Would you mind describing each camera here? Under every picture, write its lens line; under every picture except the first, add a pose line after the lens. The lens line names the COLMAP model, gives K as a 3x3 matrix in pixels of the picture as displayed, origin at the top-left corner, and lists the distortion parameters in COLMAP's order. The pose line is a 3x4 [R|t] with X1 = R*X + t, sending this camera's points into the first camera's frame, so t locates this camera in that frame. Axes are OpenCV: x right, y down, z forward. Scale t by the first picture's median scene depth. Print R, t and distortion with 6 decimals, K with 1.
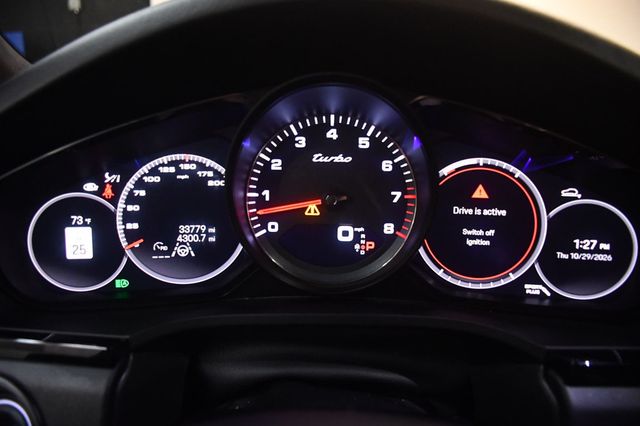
lens RADIAL K [[484.6, 0, 320.9], [0, 484.6, 217.2], [0, 0, 1]] dist [-0.121761, 0.035109]
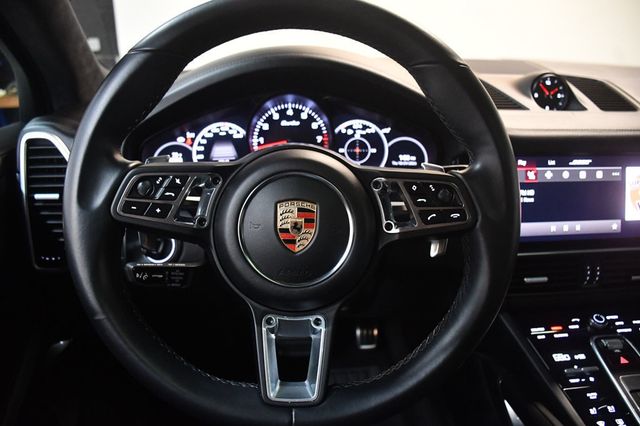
lens RADIAL K [[484.6, 0, 319.4], [0, 484.6, 208.3], [0, 0, 1]] dist [-0.121761, 0.035109]
pose [[0.996220, -0.042741, 0.075625, -0.028984], [0.034261, 0.993332, 0.110076, 0.030064], [-0.079826, -0.107069, 0.991042, -1.289927]]
